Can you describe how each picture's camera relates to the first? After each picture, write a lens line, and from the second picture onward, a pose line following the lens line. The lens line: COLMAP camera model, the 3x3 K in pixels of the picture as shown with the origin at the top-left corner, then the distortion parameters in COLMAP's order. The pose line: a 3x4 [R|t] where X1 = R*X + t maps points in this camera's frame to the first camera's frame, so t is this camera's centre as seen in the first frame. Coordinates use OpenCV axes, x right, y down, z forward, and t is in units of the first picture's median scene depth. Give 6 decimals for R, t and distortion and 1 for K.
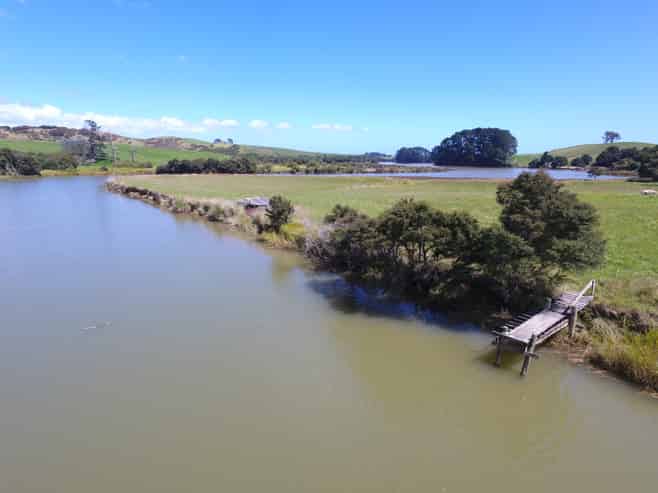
lens RADIAL K [[384.9, 0, 324.0], [0, 384.9, 245.3], [0, 0, 1]] dist [-0.003059, 0.010574]
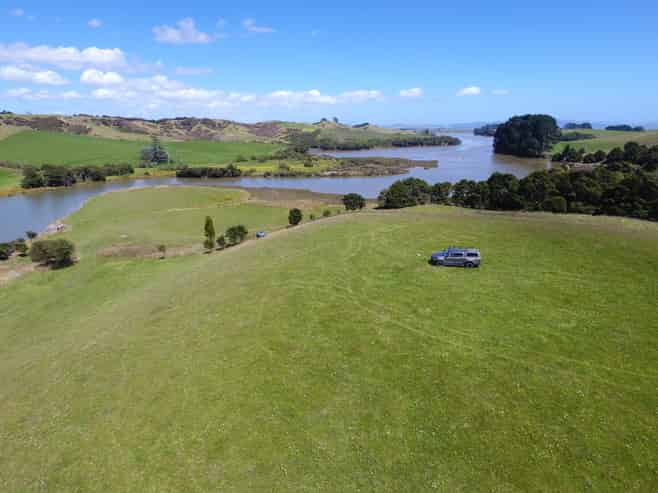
lens RADIAL K [[384.9, 0, 324.0], [0, 384.9, 245.3], [0, 0, 1]] dist [-0.003059, 0.010574]
pose [[0.943388, 0.078975, -0.322153, 0.183849], [-0.054581, 0.994963, 0.084079, -0.022943], [0.327170, -0.061736, 0.942947, -0.074510]]
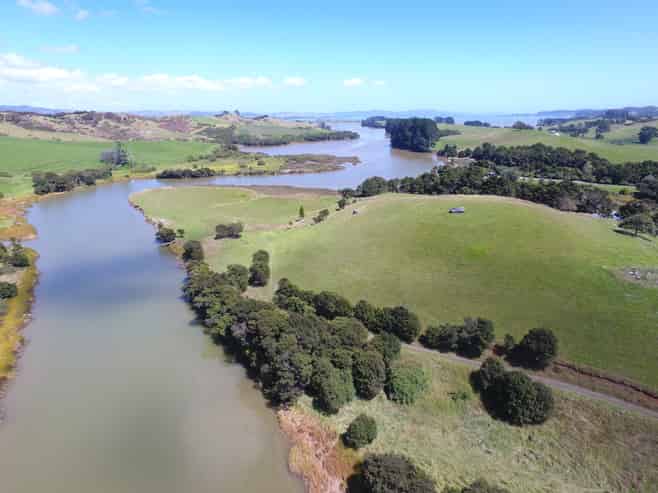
lens RADIAL K [[384.9, 0, 324.0], [0, 384.9, 245.3], [0, 0, 1]] dist [-0.003059, 0.010574]
pose [[0.998437, 0.005942, -0.055576, 0.126487], [-0.000010, 0.994351, 0.106138, -0.020188], [0.055893, -0.105972, 0.992797, -0.215964]]
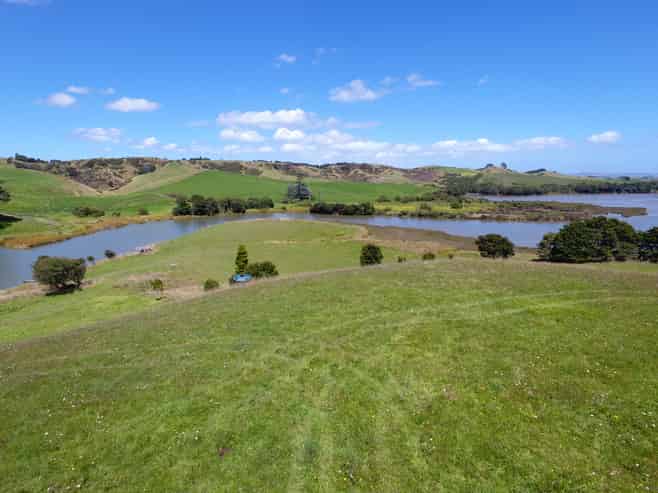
lens RADIAL K [[384.9, 0, 324.0], [0, 384.9, 245.3], [0, 0, 1]] dist [-0.003059, 0.010574]
pose [[0.735829, 0.104842, -0.669002, 0.176835], [-0.137891, 0.990441, 0.003550, -0.022378], [0.662979, 0.089637, 0.743252, -0.011523]]
